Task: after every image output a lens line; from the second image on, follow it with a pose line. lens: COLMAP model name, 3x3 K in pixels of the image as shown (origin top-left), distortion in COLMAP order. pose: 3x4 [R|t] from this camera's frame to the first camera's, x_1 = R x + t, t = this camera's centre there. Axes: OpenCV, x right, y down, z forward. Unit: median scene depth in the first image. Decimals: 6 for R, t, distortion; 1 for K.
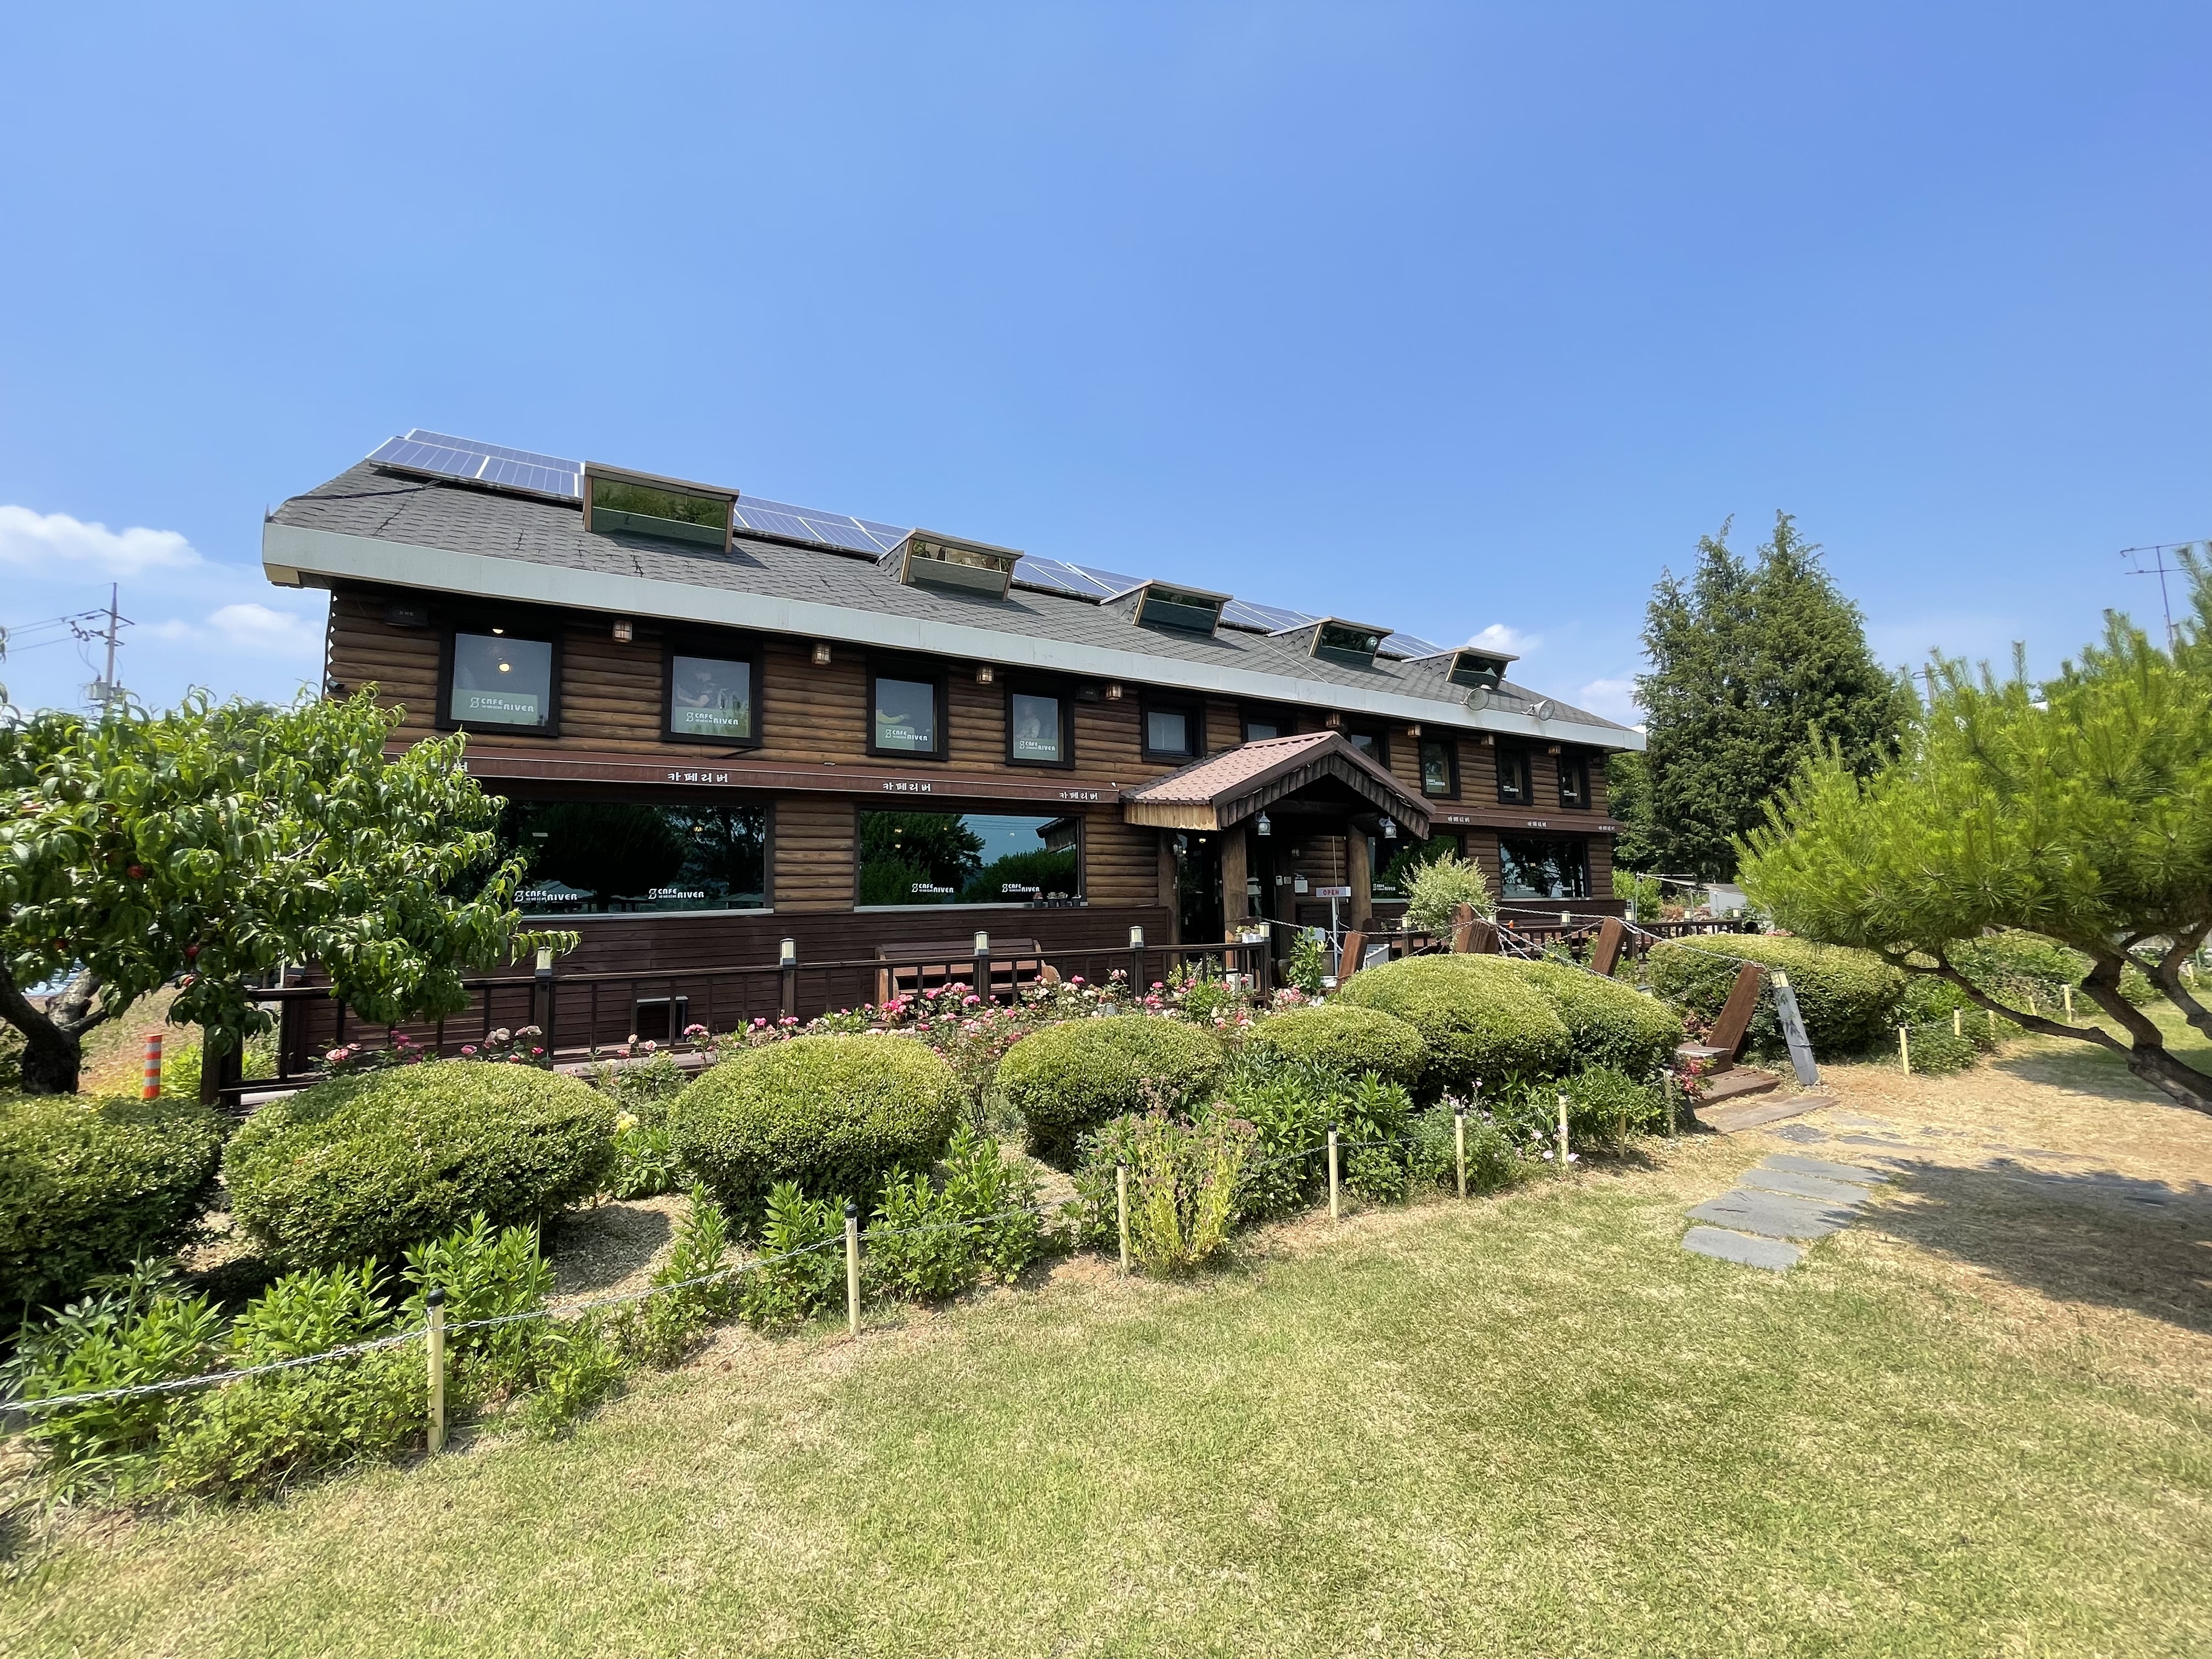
lens RADIAL K [[894.3, 0, 1106.0], [0, 894.3, 829.5], [0, 0, 1]] dist [-0.016870, -0.000020]
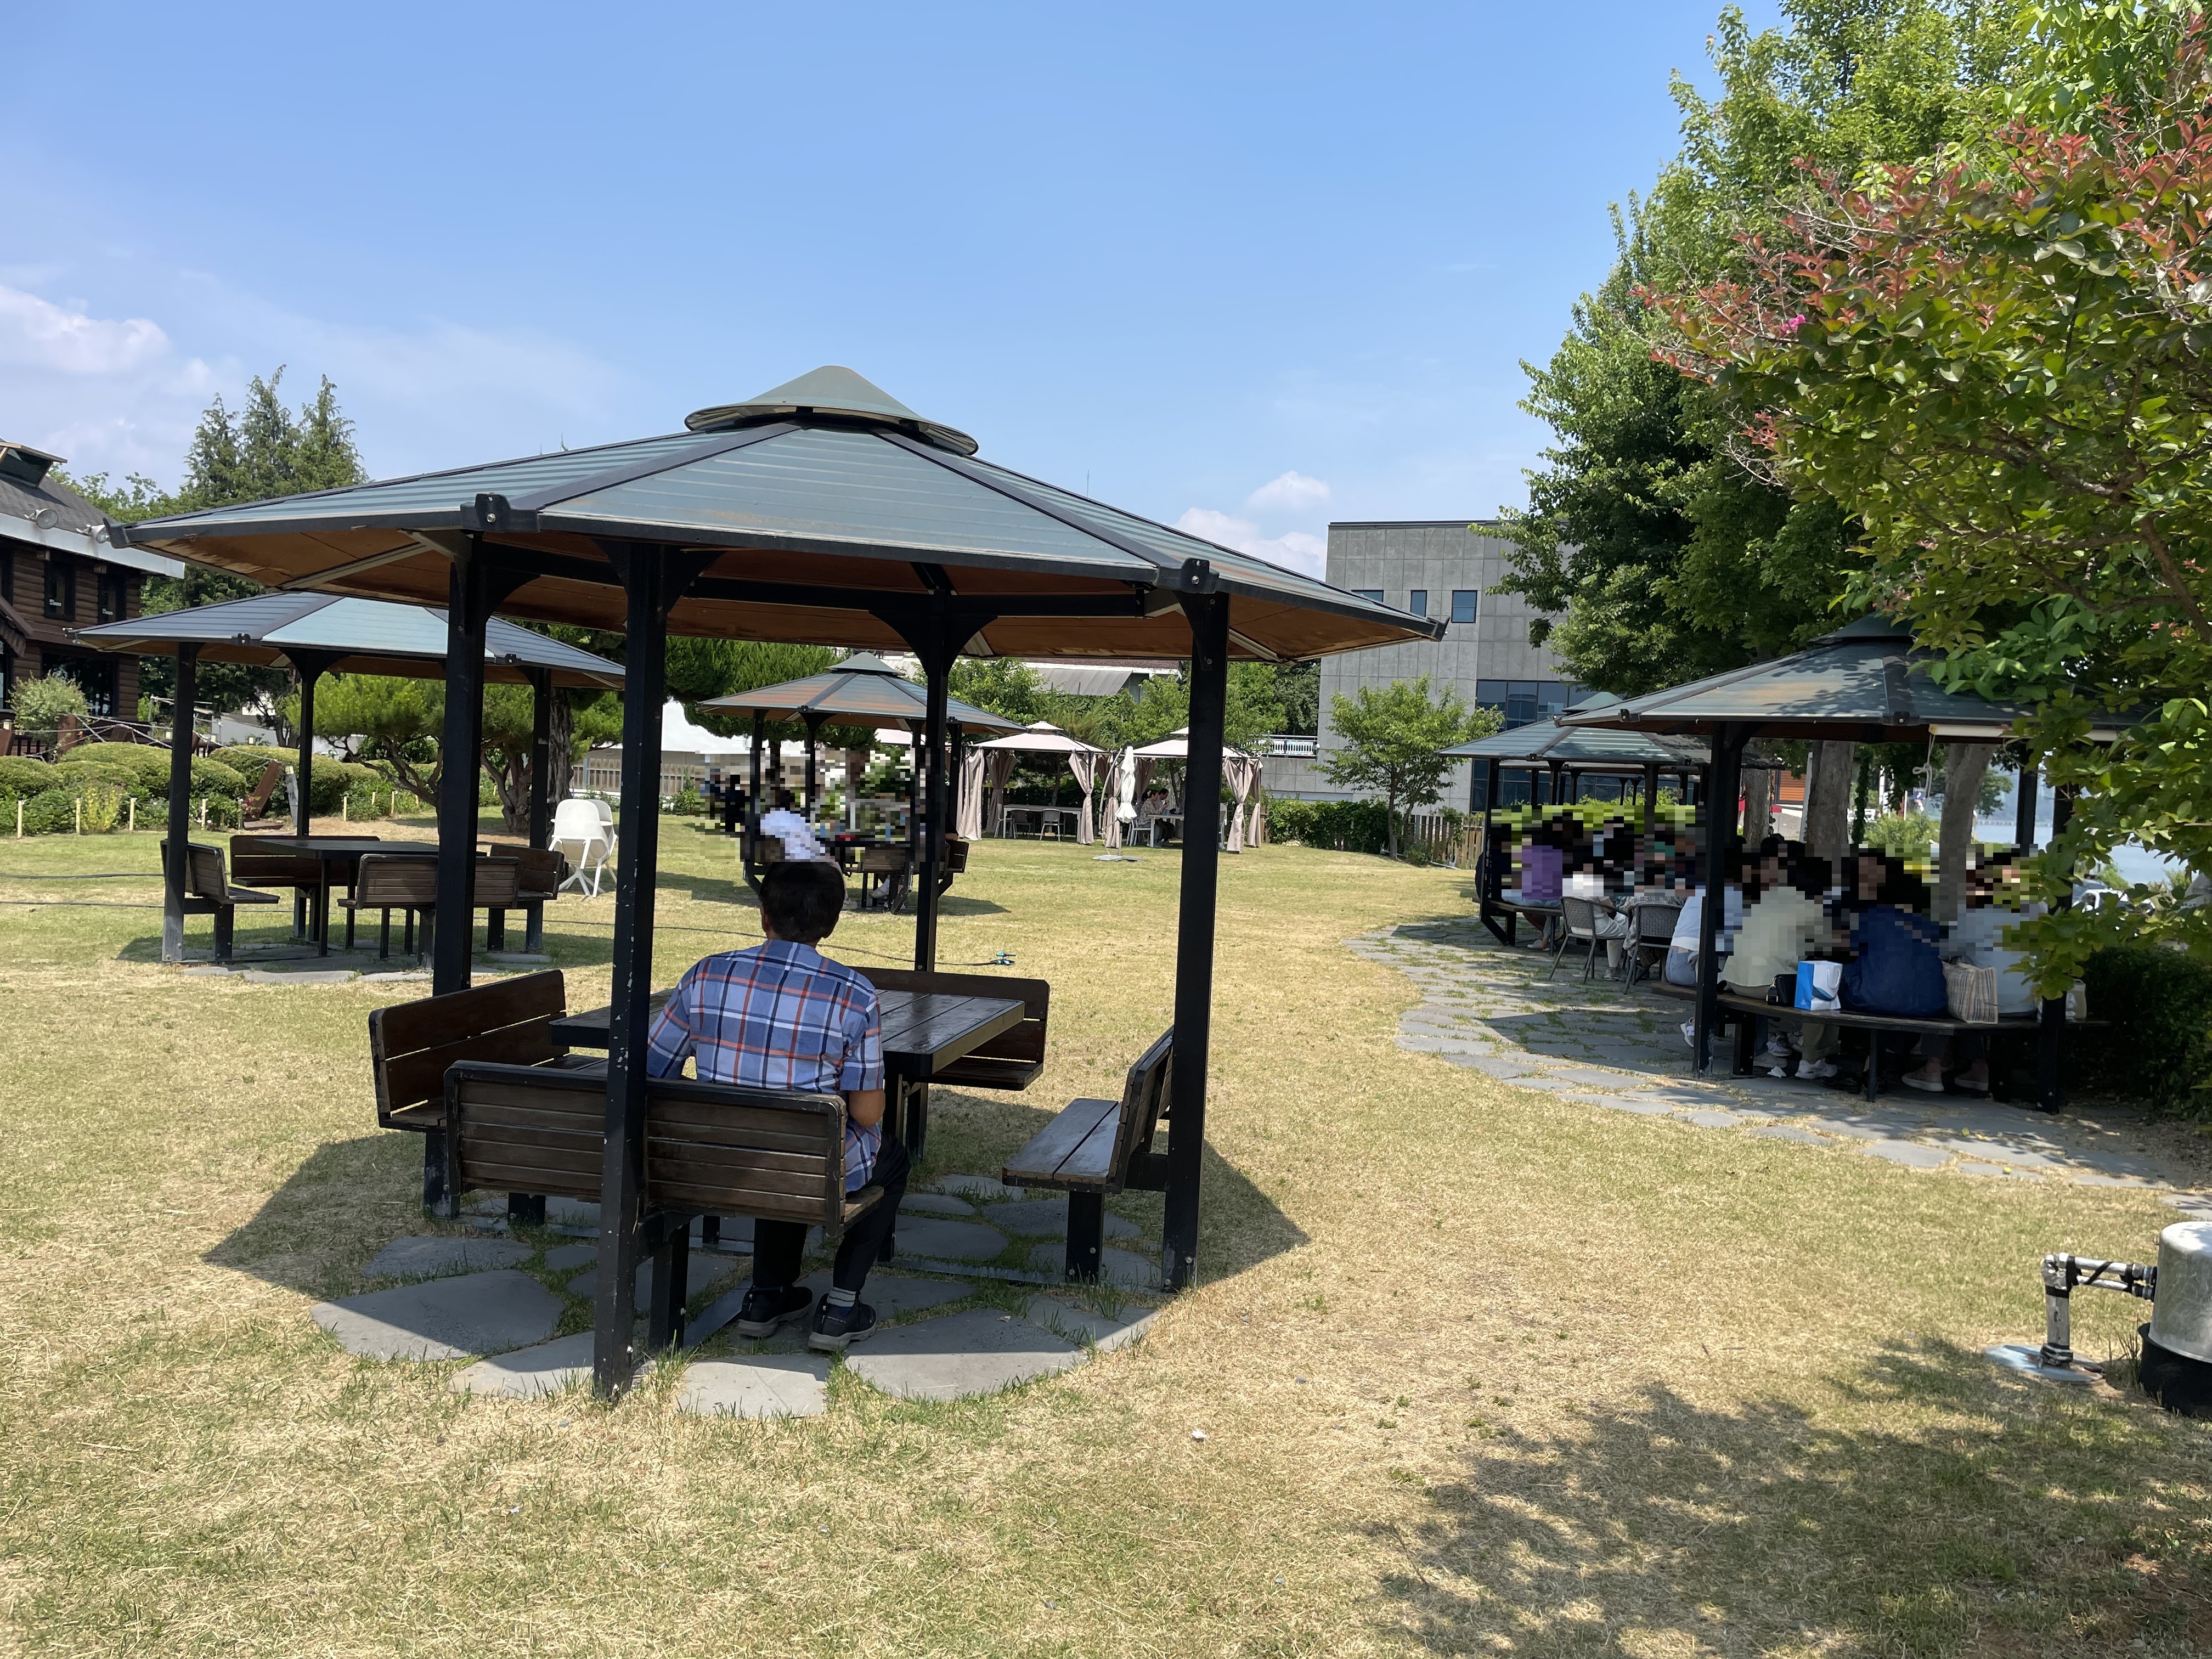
lens RADIAL K [[1656.0, 0, 1106.0], [0, 1656.0, 829.5], [0, 0, 1]] dist [0.094692, -0.116249]
pose [[0.444611, 0.011184, 0.895654, -0.924790], [-0.131399, 0.989919, 0.052867, -0.064231], [-0.886033, -0.141194, 0.441598, -1.182371]]
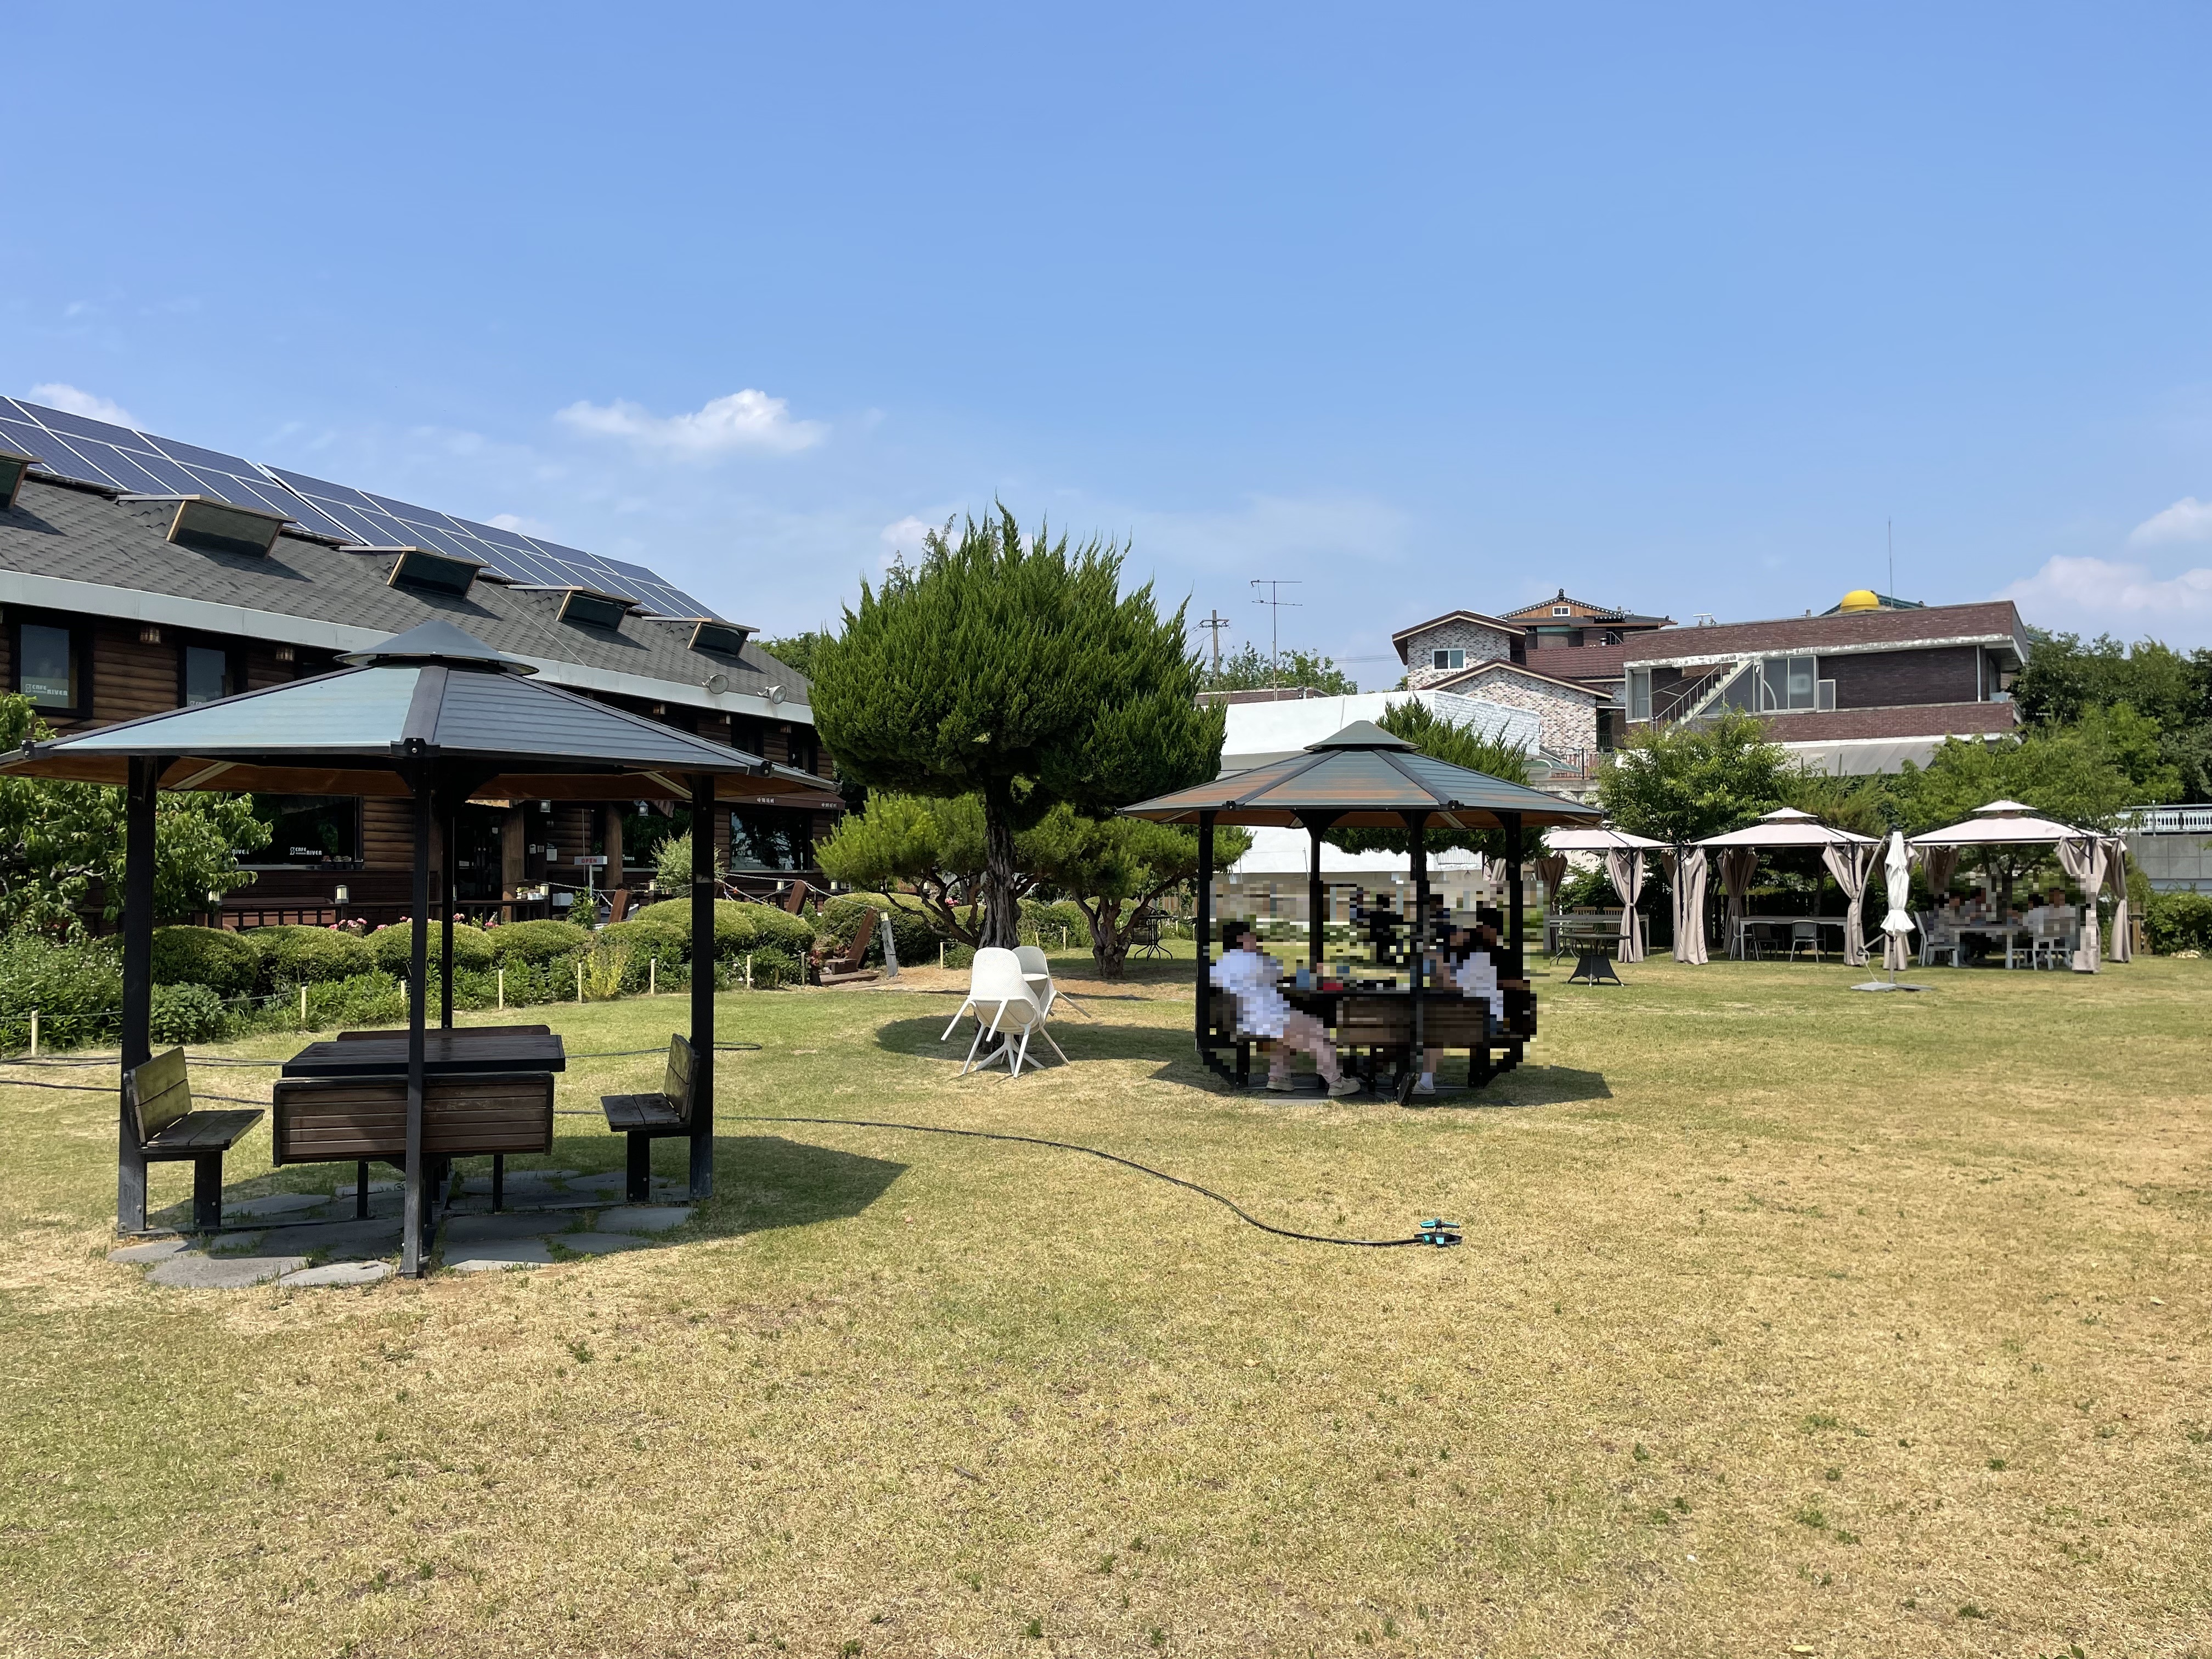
lens RADIAL K [[1656.0, 0, 1106.0], [0, 1656.0, 829.5], [0, 0, 1]] dist [0.094692, -0.116249]
pose [[0.803967, 0.029382, 0.593948, -0.465532], [-0.058034, 0.997888, 0.029191, -0.067295], [-0.591835, -0.057938, 0.803974, -1.062571]]
